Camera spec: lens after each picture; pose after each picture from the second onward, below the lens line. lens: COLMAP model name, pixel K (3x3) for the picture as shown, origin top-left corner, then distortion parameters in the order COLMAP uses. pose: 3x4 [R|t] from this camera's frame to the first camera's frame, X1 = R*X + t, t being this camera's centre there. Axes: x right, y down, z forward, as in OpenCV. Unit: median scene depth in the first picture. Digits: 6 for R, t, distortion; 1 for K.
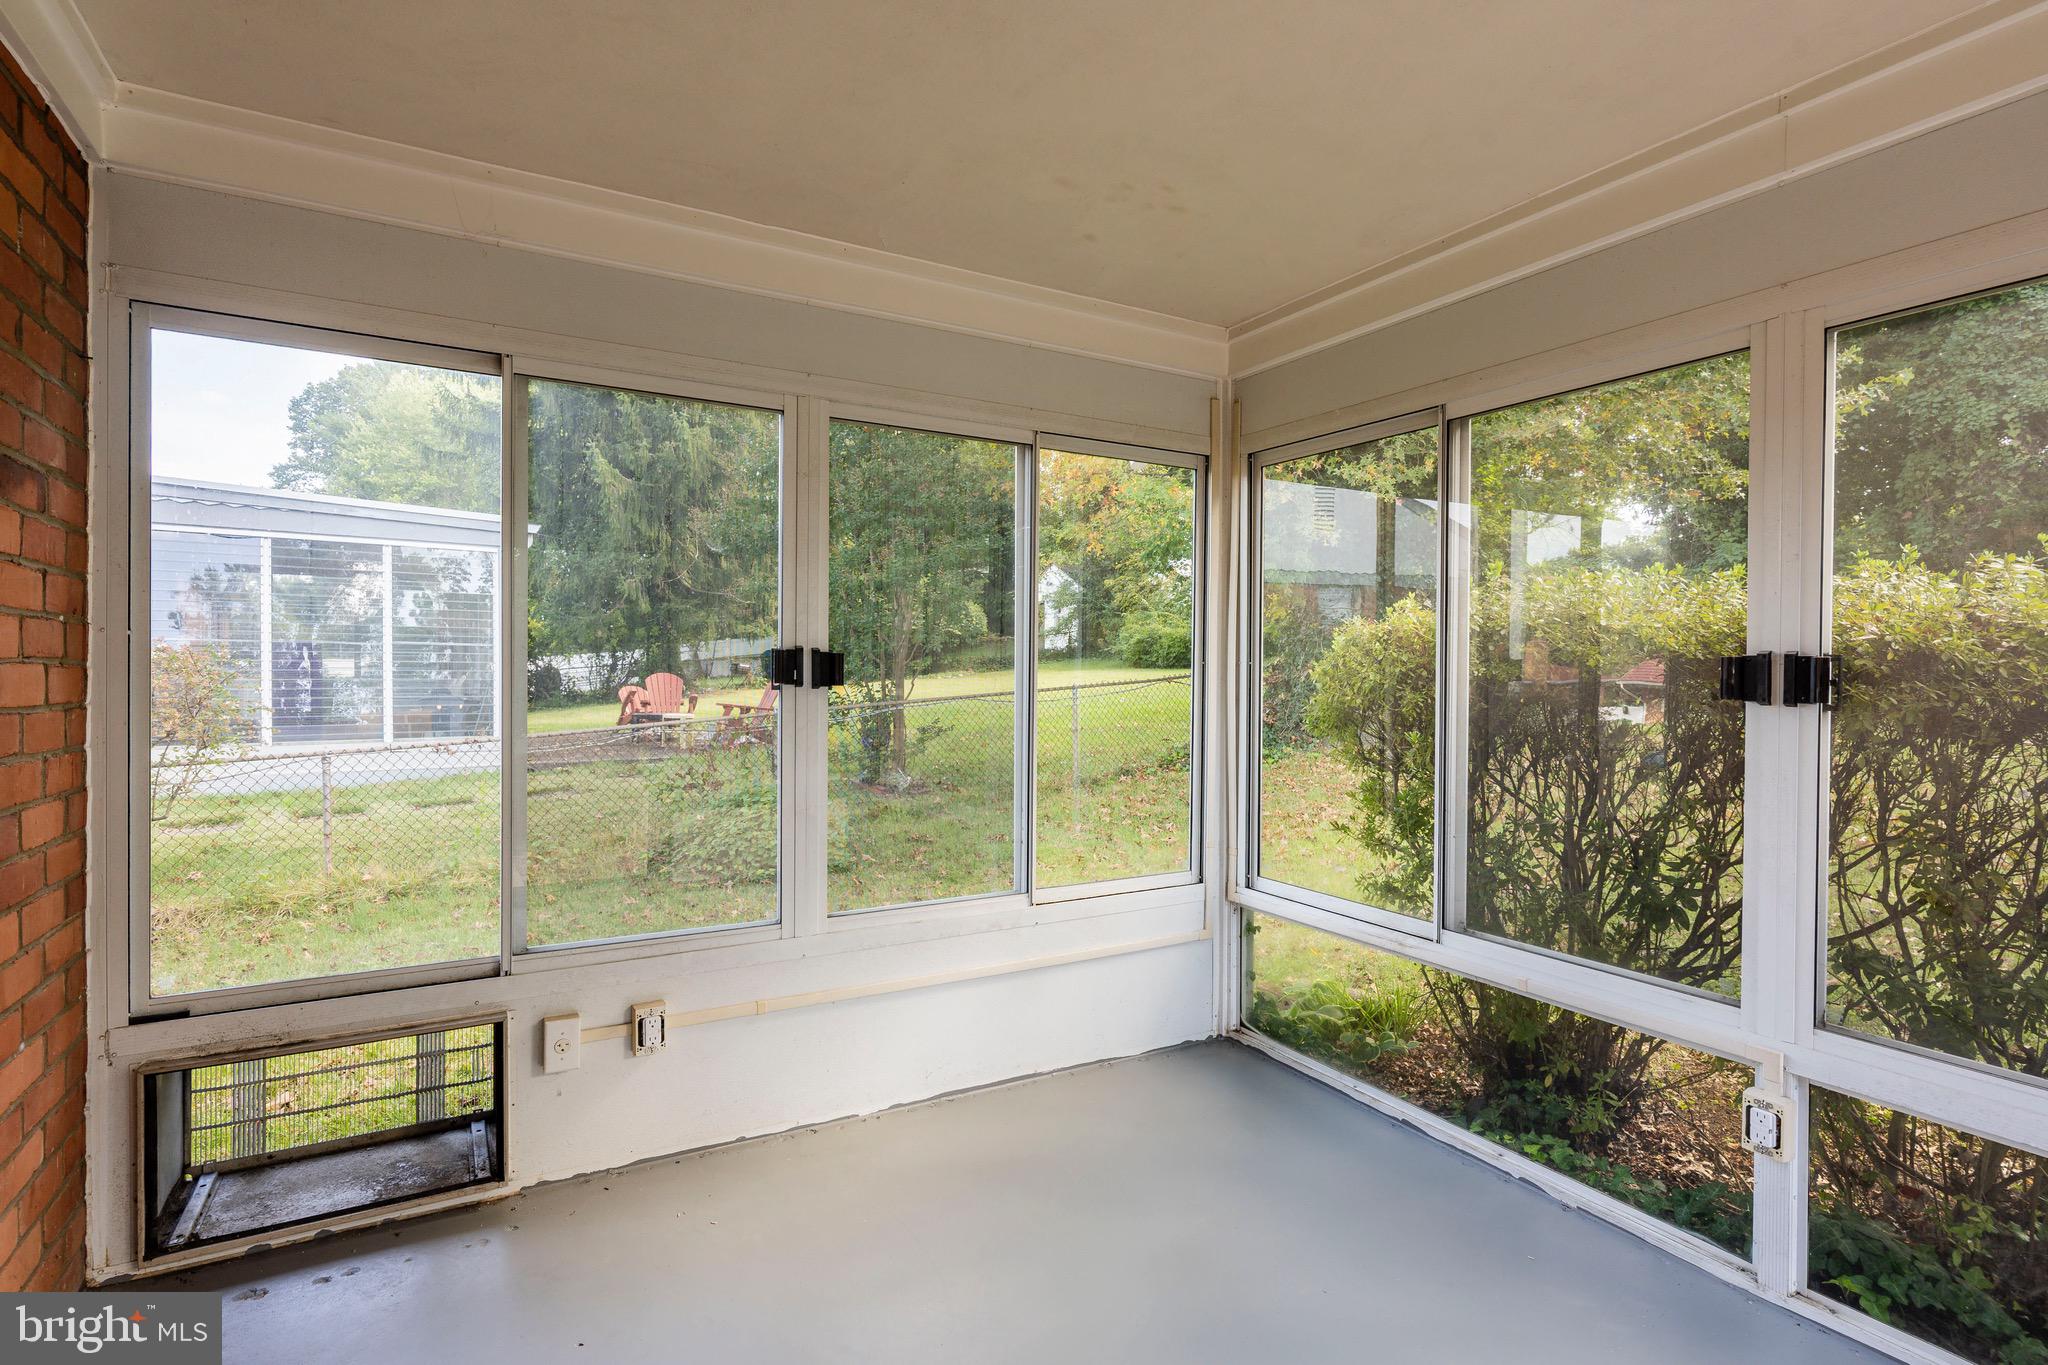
lens RADIAL K [[1003.0, 0, 1026.6], [0, 1003.0, 677.7], [0, 0, 1]] dist [-0.000358, 0.000333]
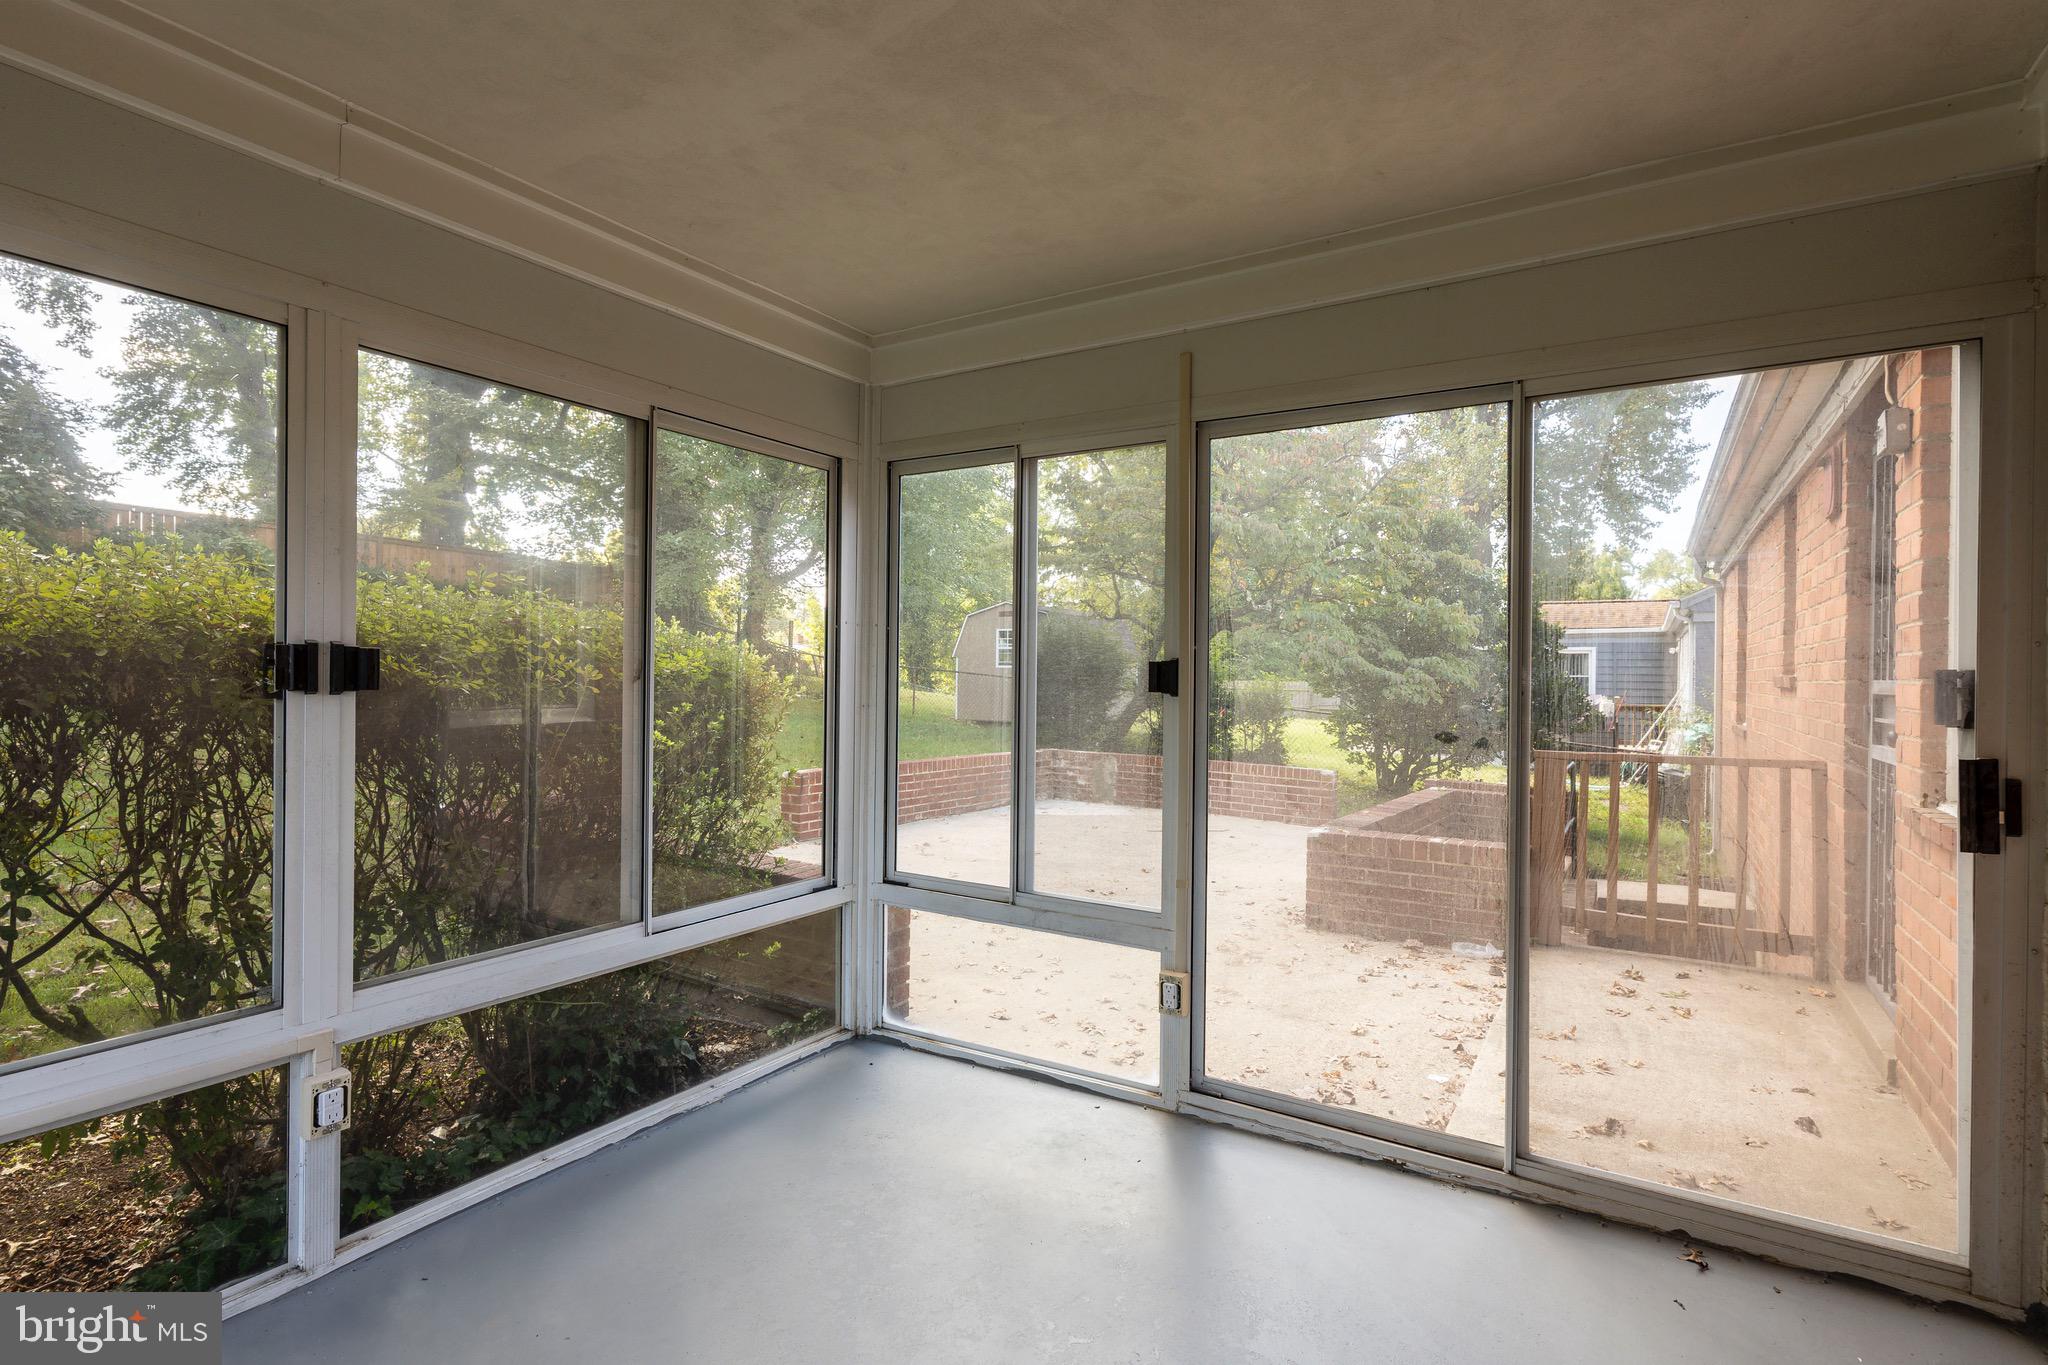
lens RADIAL K [[1003.0, 0, 1024.9], [0, 1003.0, 675.1], [0, 0, 1]] dist [-0.000358, 0.000333]
pose [[-0.481353, -0.018192, 0.876338, -0.503320], [-0.007615, 0.999834, 0.016573, -0.014791], [-0.876494, 0.001305, -0.481411, 0.885419]]
